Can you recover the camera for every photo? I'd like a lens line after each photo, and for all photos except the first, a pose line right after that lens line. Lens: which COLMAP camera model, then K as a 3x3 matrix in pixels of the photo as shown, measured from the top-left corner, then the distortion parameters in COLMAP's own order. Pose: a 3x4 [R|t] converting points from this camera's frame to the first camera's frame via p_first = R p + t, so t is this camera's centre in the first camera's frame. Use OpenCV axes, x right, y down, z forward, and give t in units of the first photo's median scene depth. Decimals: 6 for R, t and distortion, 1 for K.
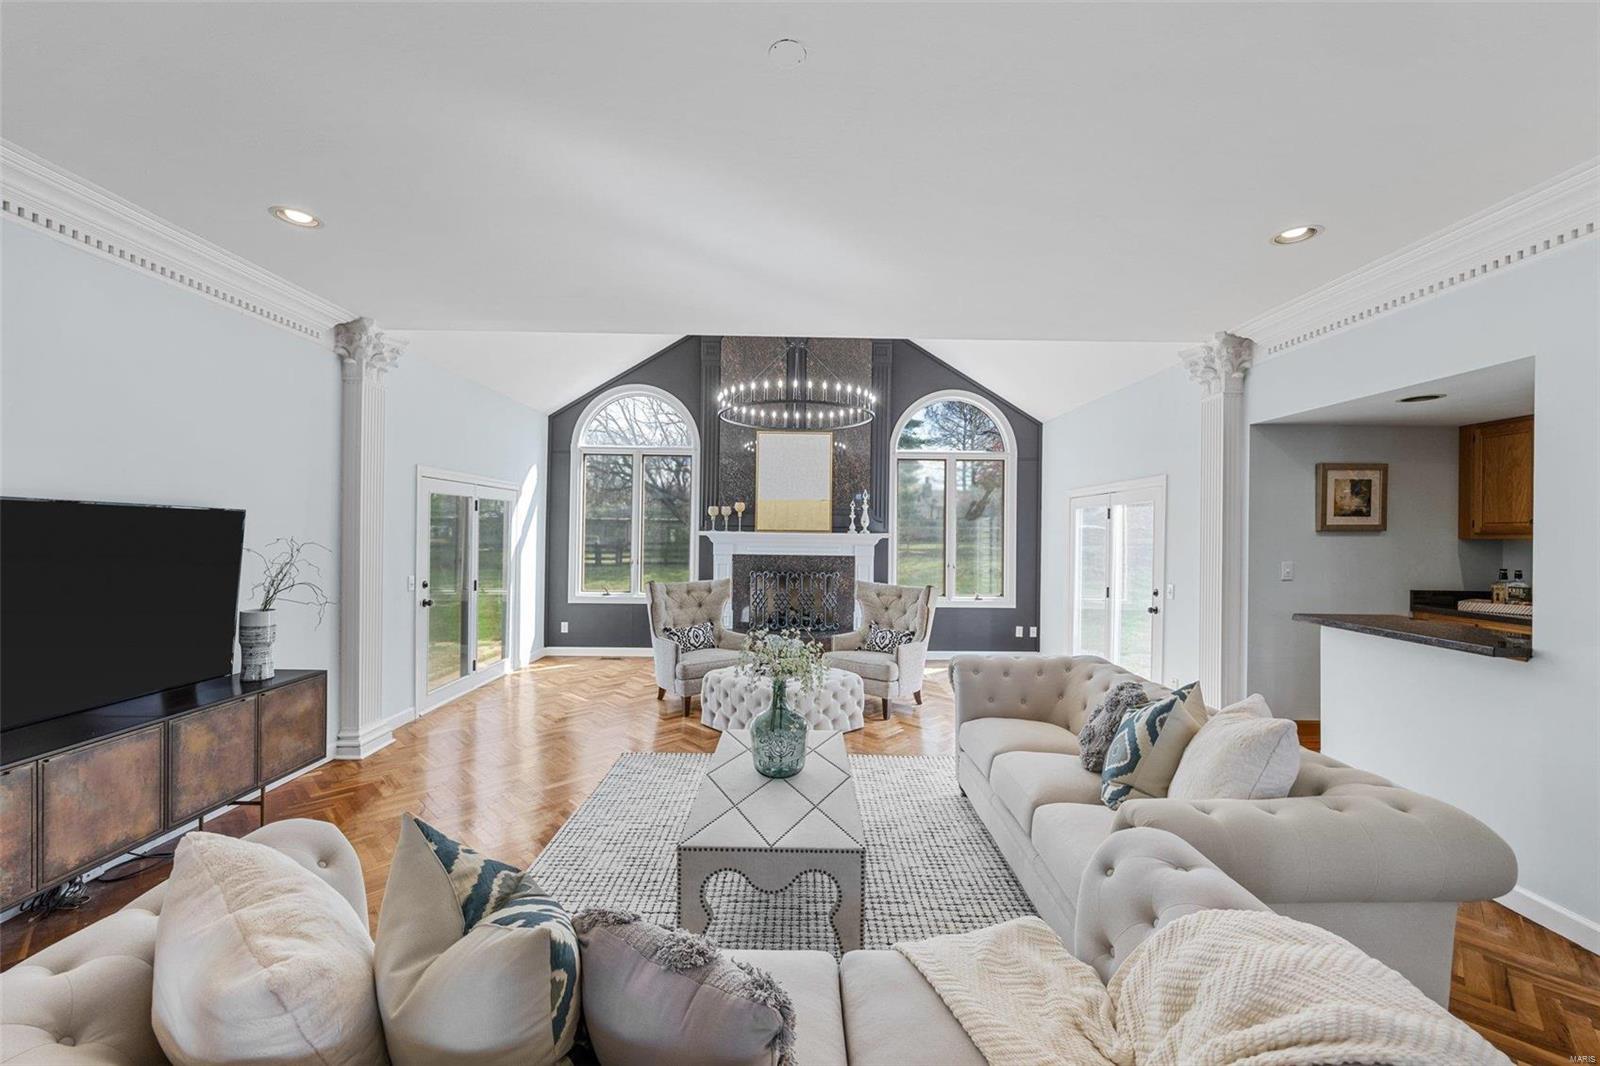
lens RADIAL K [[633.8, 0, 799.4], [0, 633.8, 534.9], [0, 0, 1]] dist [-0.008504, -0.000078]
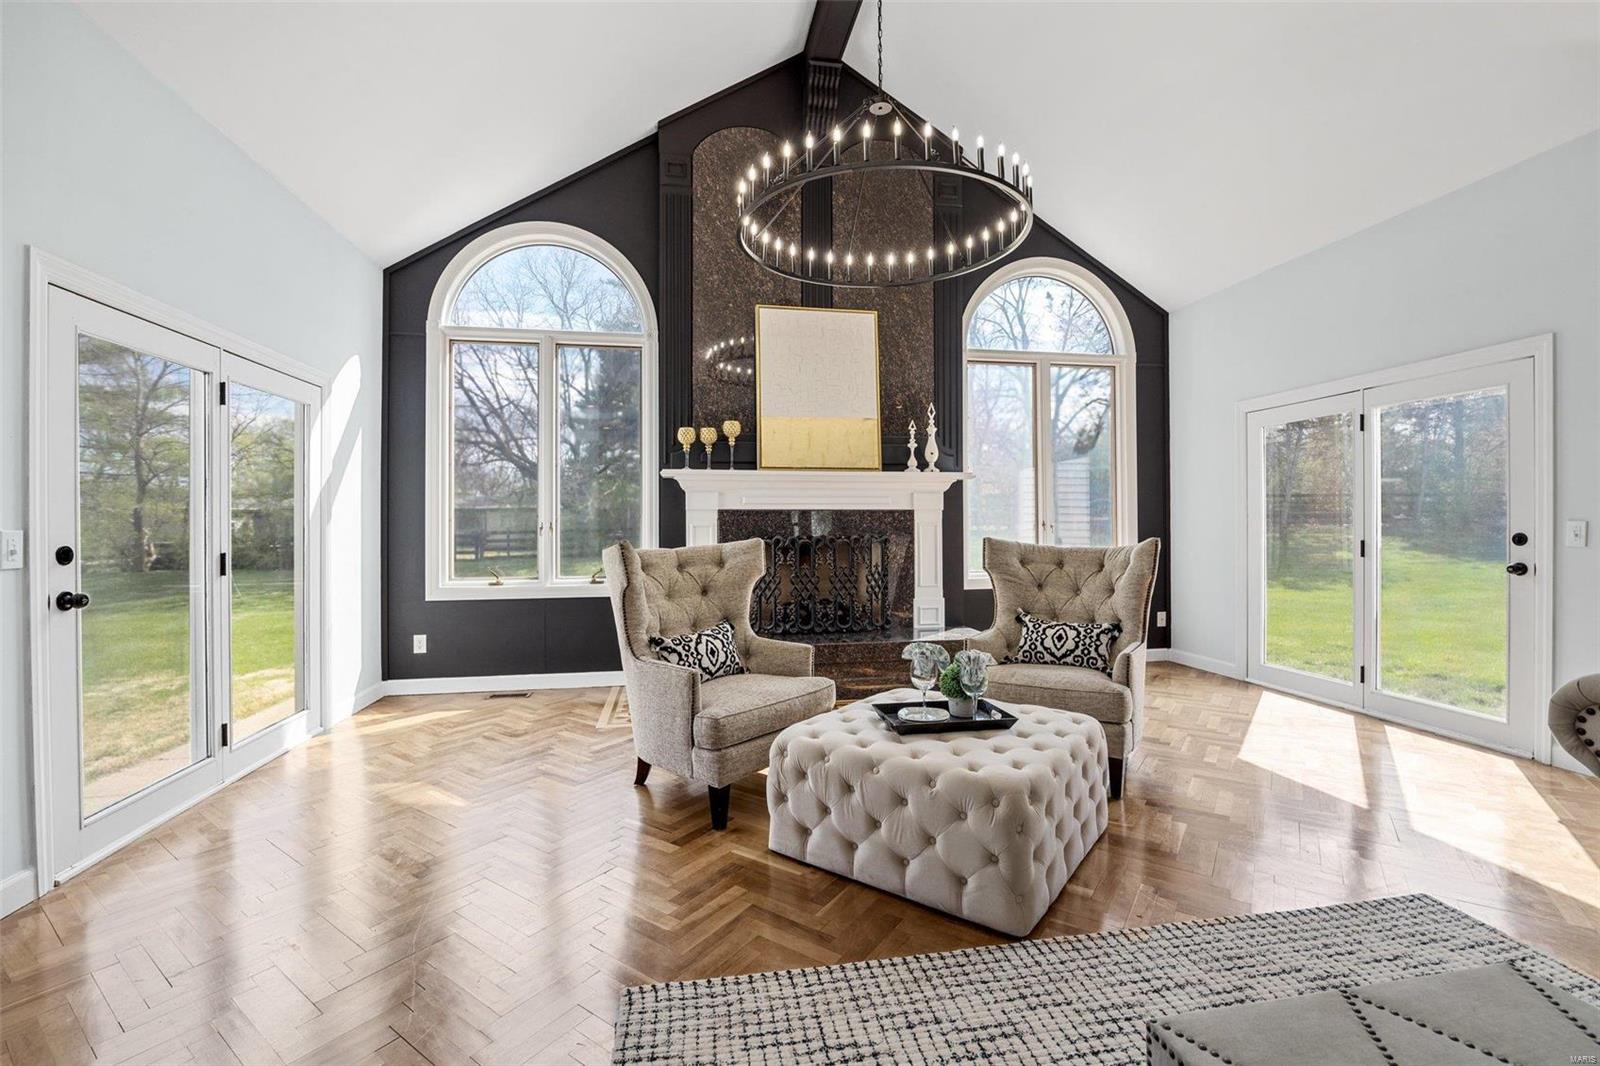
lens RADIAL K [[696.2, 0, 803.5], [0, 696.2, 525.9], [0, 0, 1]] dist [-0.024213, 0.000352]
pose [[0.985381, -0.017181, 0.169494, -0.140081], [0.017015, 0.999852, 0.002427, 0.046720], [-0.169511, 0.000492, 0.985528, 0.344520]]
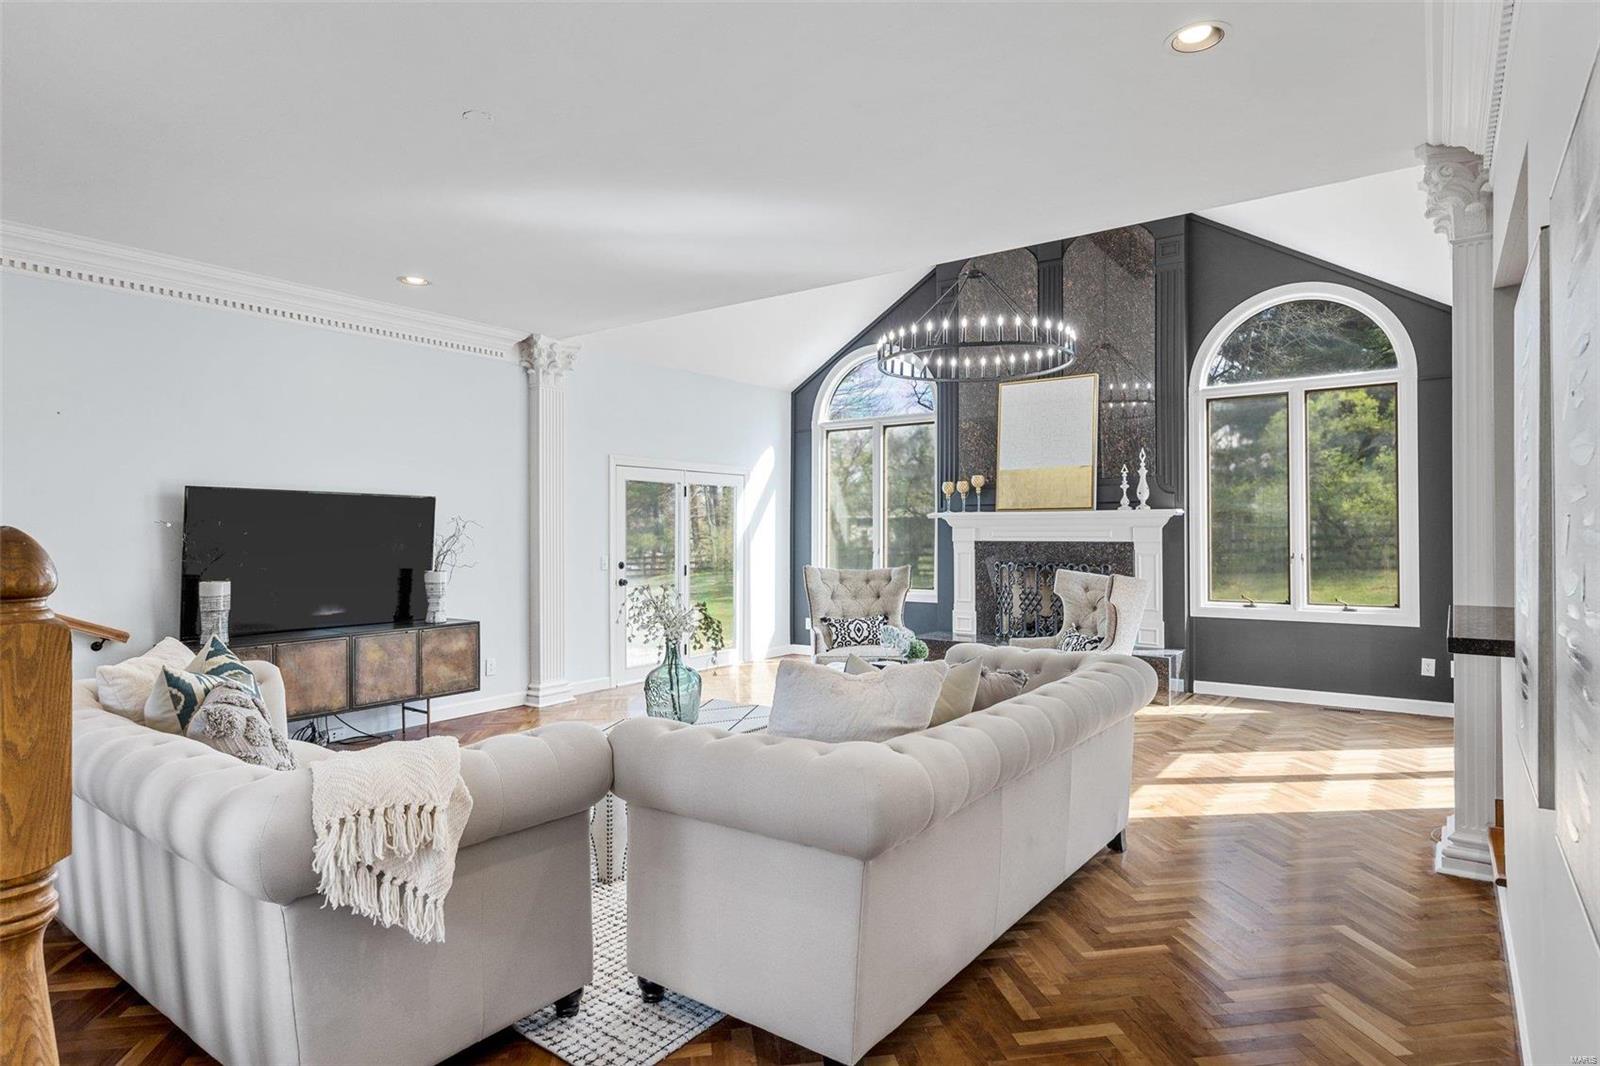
lens RADIAL K [[875.3, 0, 797.7], [0, 875.3, 526.7], [0, 0, 1]] dist [-0.000366, -0.000598]
pose [[0.804871, -0.018172, -0.593171, 0.374051], [0.011445, 0.999820, -0.015101, 0.027173], [0.593339, 0.005366, 0.804935, -0.016737]]
